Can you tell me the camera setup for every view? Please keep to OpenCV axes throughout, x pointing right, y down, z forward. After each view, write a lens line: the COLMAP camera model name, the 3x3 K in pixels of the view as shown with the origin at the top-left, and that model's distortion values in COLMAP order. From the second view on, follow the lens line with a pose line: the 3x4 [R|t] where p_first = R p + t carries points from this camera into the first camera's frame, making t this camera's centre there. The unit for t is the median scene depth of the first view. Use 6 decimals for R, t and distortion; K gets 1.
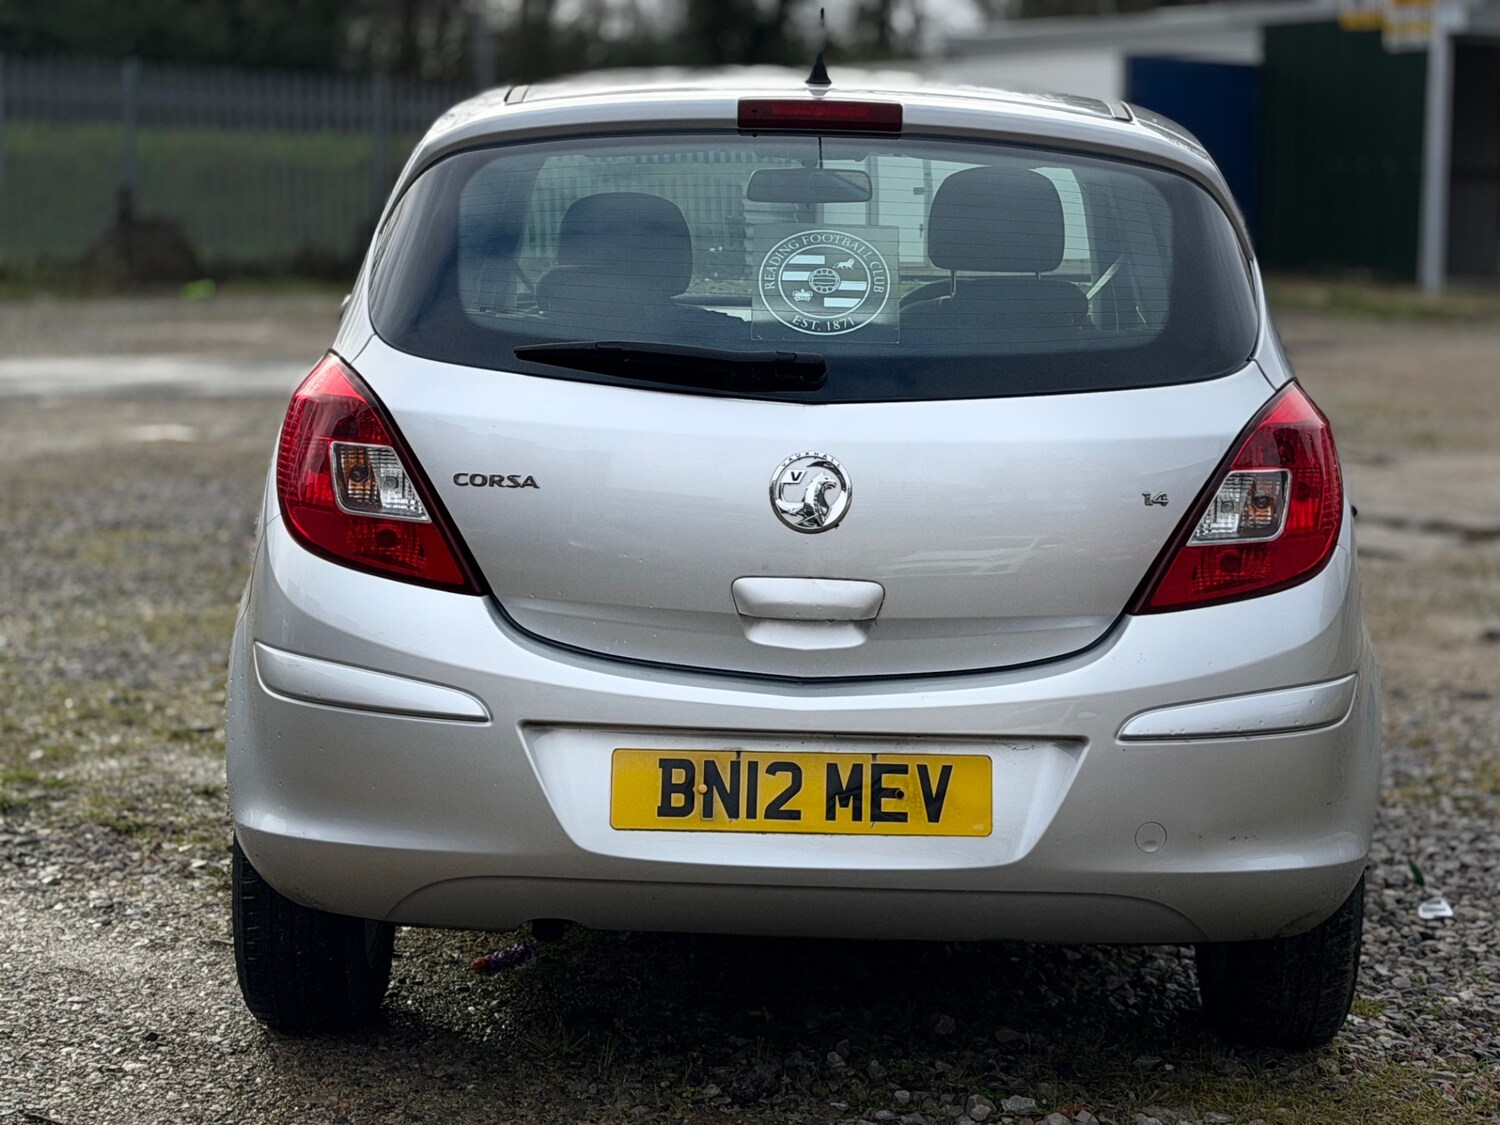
lens RADIAL K [[3289.9, 0, 740.4], [0, 3289.9, 557.7], [0, 0, 1]] dist [0.152413, 0.000000]
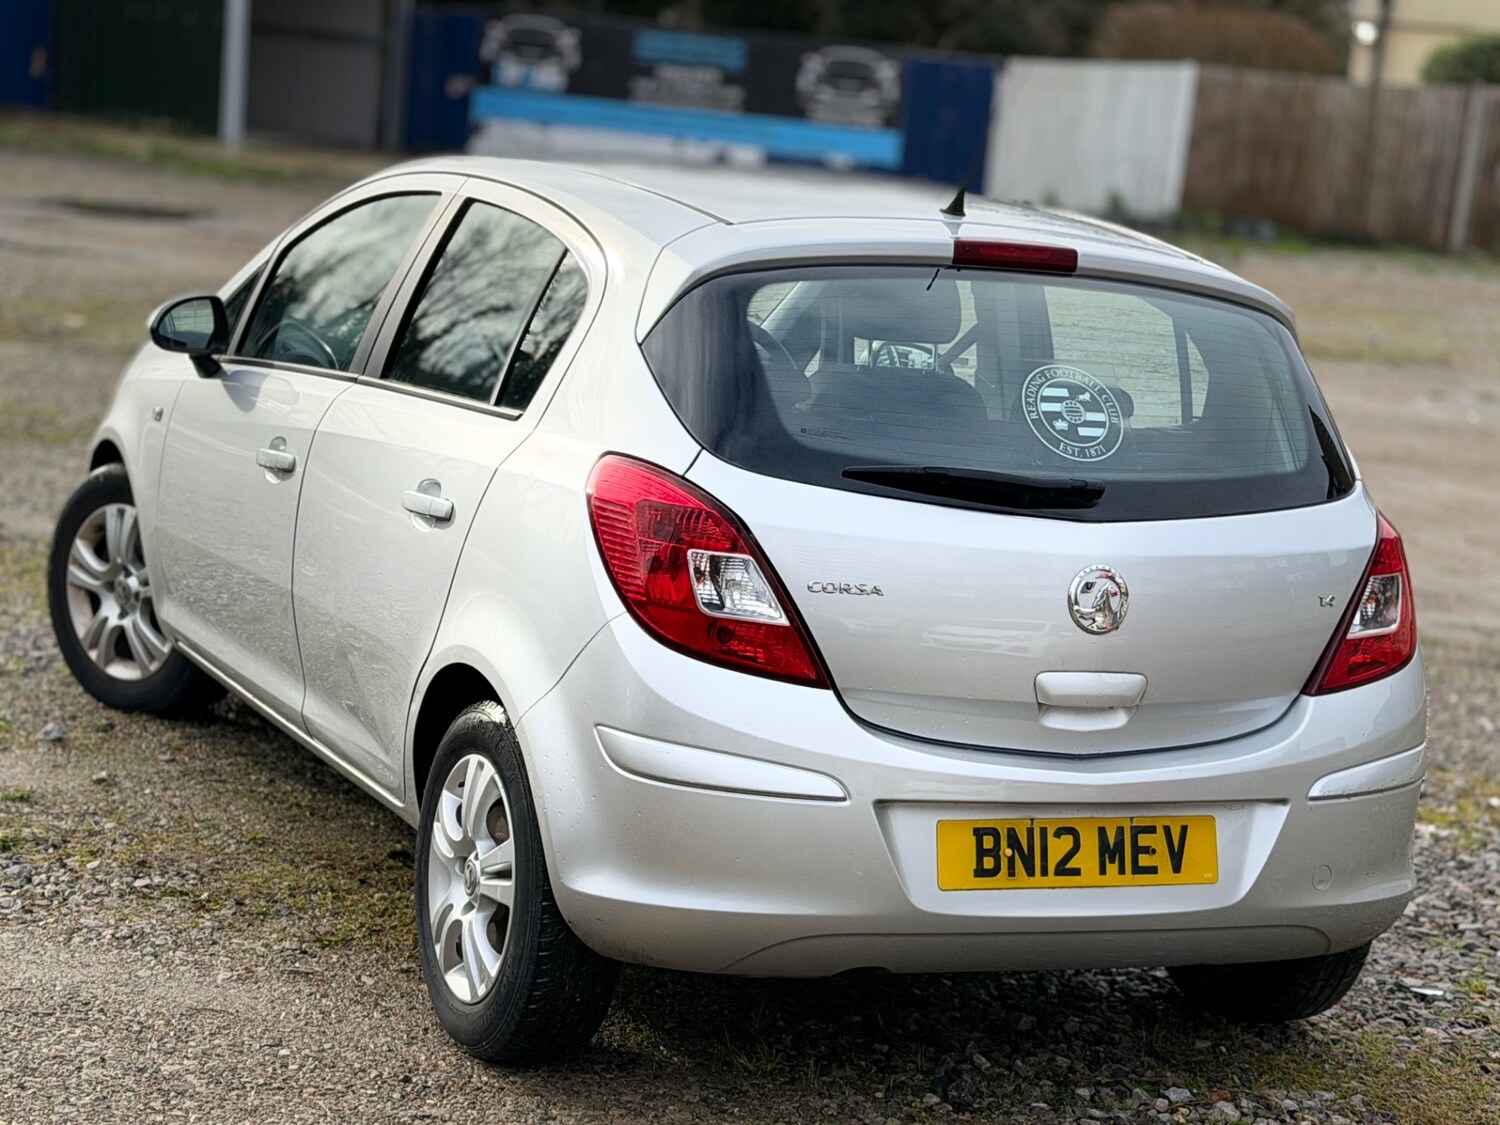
lens RADIAL K [[3289.9, 0, 742.5], [0, 3289.9, 558.4], [0, 0, 1]] dist [0.152413, 0.000000]
pose [[0.904260, -0.001820, 0.426978, -0.582978], [-0.024675, 0.998097, 0.056511, -0.095726], [-0.426268, -0.061636, 0.902495, -0.010380]]
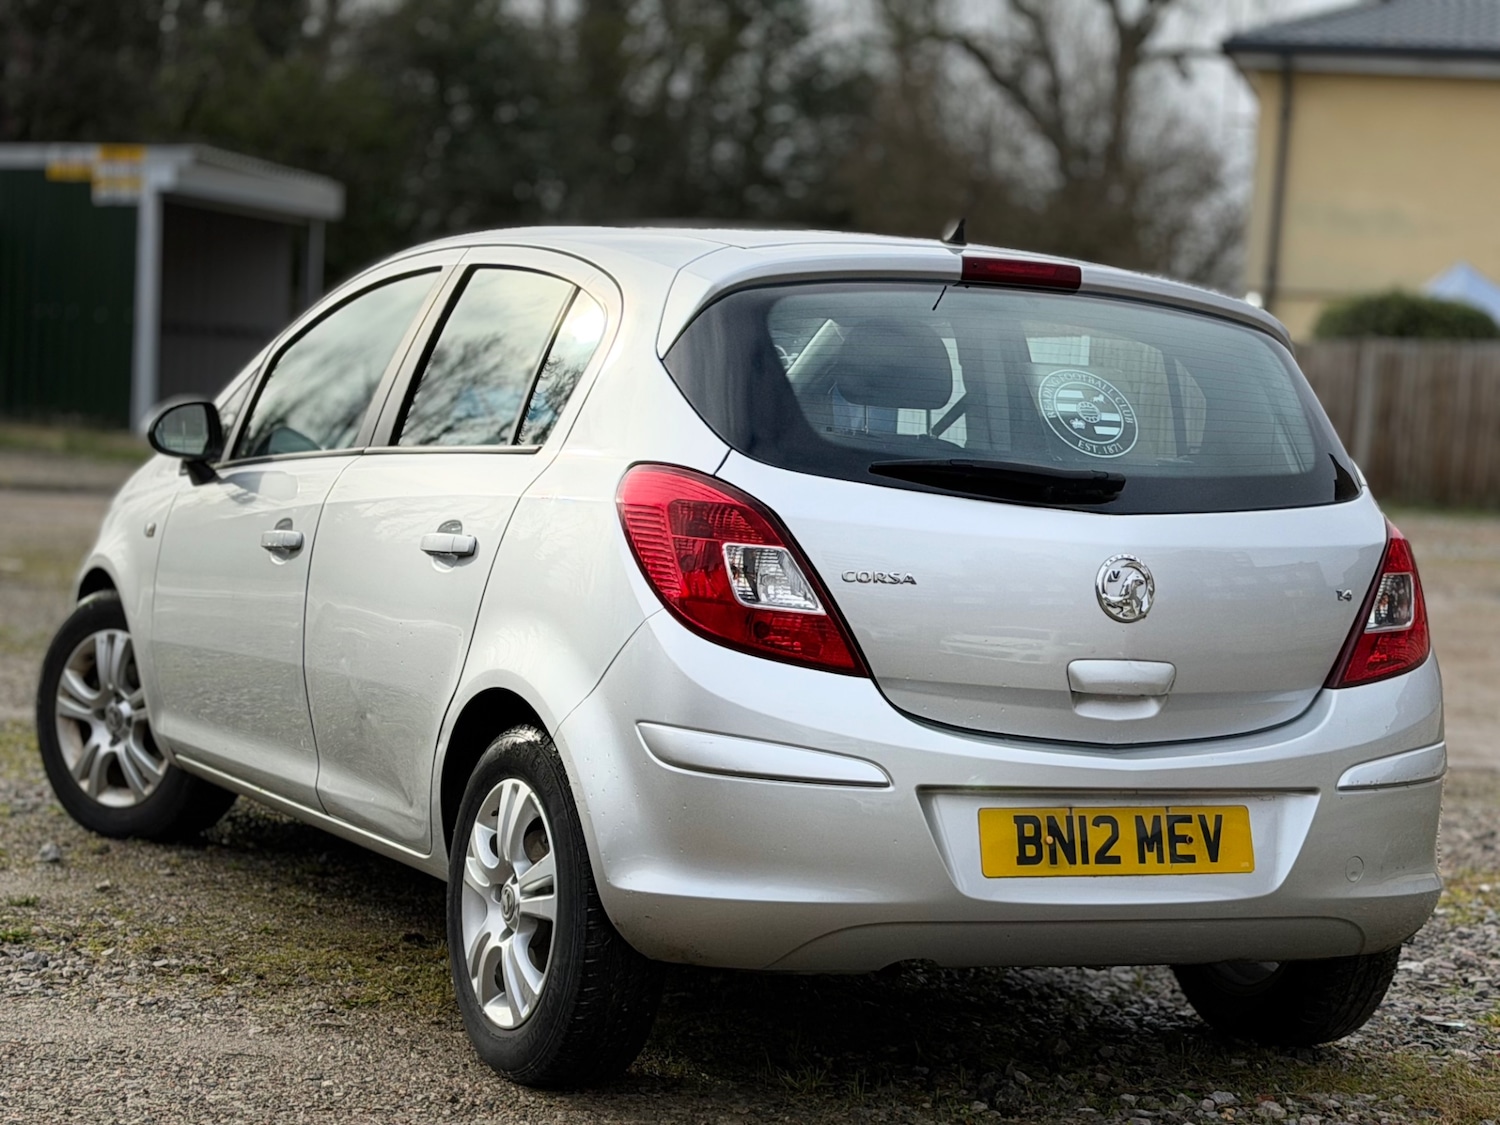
lens RADIAL K [[3289.9, 0, 756.4], [0, 3289.9, 564.8], [0, 0, 1]] dist [0.152413, 0.000000]
pose [[0.888863, 0.006226, 0.458131, -0.629651], [0.013313, 0.999135, -0.039408, 0.016564], [-0.457980, 0.041127, 0.888011, -0.001917]]
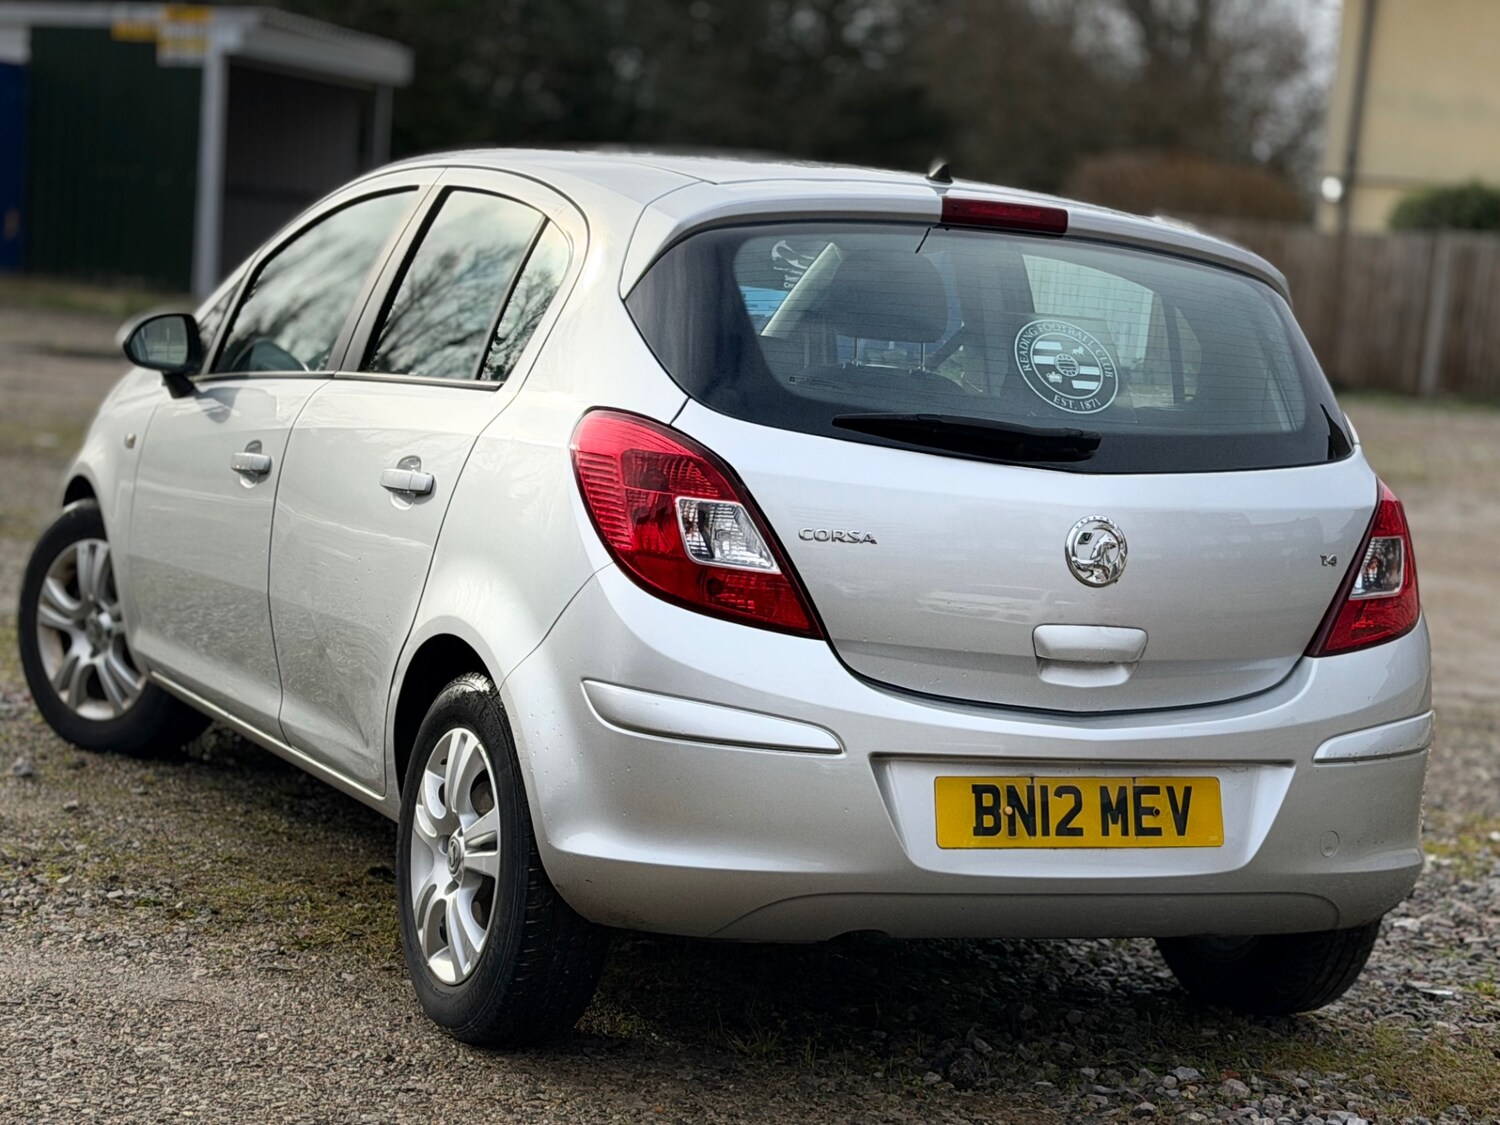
lens RADIAL K [[3289.9, 0, 757.7], [0, 3289.9, 561.7], [0, 0, 1]] dist [0.152413, 0.000000]
pose [[0.899039, 0.011650, 0.437714, -0.574738], [-0.013021, 0.999915, 0.000131, -0.014425], [-0.437675, -0.005817, 0.899114, 0.014788]]
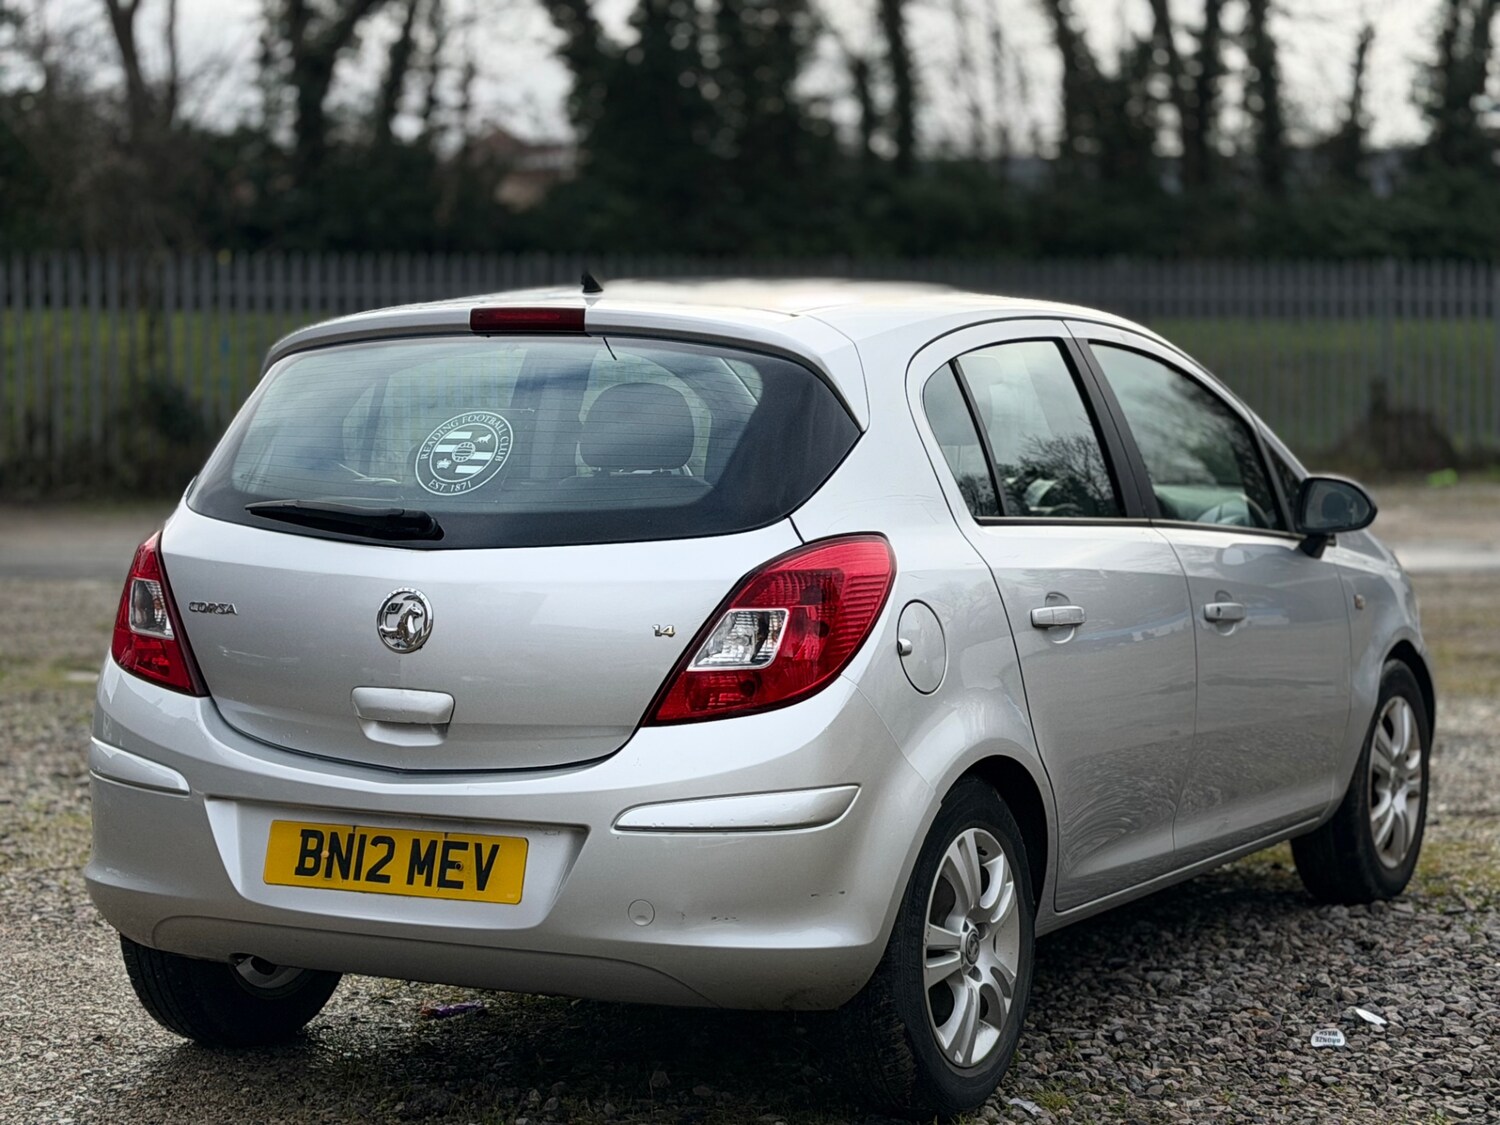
lens RADIAL K [[3289.9, 0, 744.5], [0, 3289.9, 564.0], [0, 0, 1]] dist [0.152413, 0.000000]
pose [[0.891196, 0.008085, -0.453547, 0.686228], [-0.033432, 0.998293, -0.047896, 0.014069], [0.452385, 0.057848, 0.889945, -0.055708]]
